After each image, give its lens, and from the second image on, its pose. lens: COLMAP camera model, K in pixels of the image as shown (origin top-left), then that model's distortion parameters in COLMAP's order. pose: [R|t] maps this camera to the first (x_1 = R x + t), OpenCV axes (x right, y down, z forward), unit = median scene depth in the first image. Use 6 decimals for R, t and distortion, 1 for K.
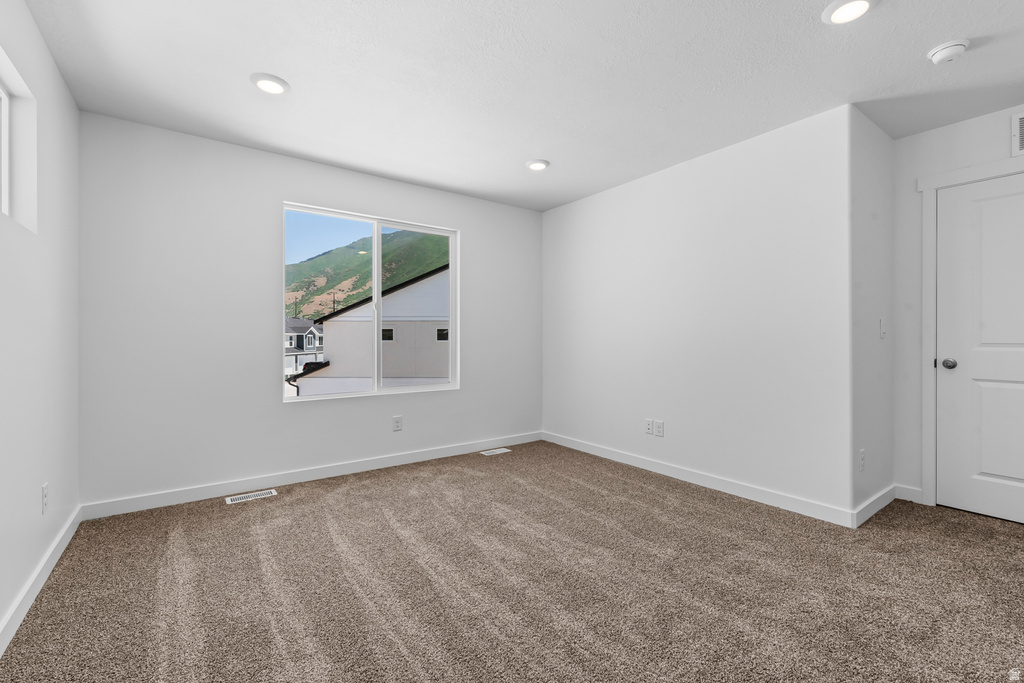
lens RADIAL K [[444.4, 0, 515.4], [0, 444.4, 343.7], [0, 0, 1]] dist [0.010248, -0.002359]
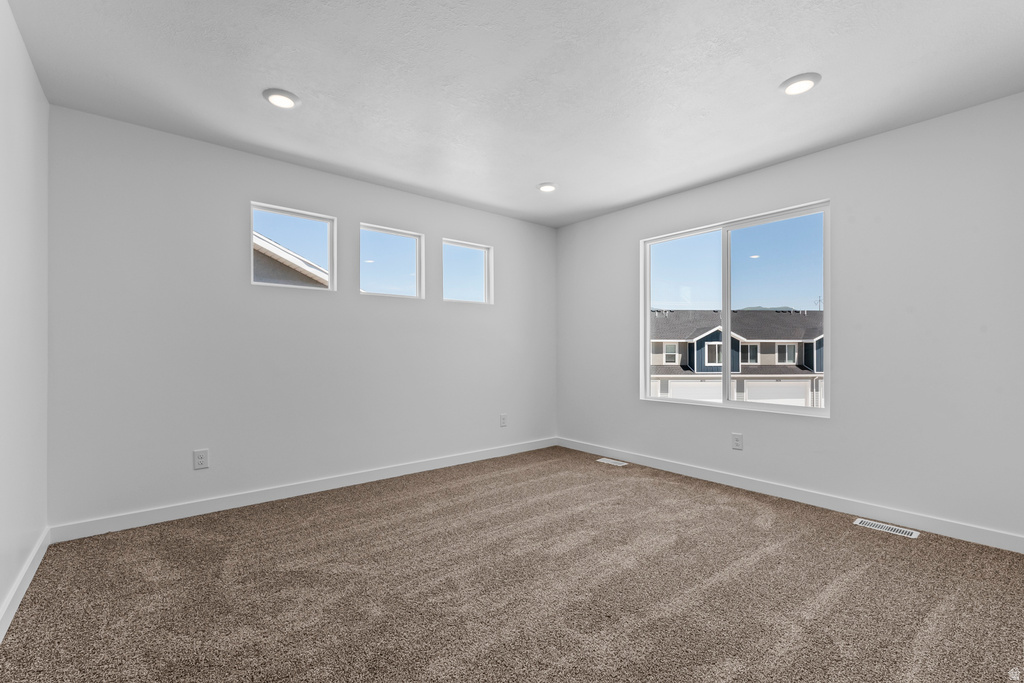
lens RADIAL K [[444.4, 0, 505.2], [0, 444.4, 350.0], [0, 0, 1]] dist [0.010248, -0.002359]
pose [[0.064456, 0.004674, -0.997910, 0.702902], [-0.016612, 0.999855, 0.003610, -0.003246], [0.997782, 0.016344, 0.064524, 0.533868]]
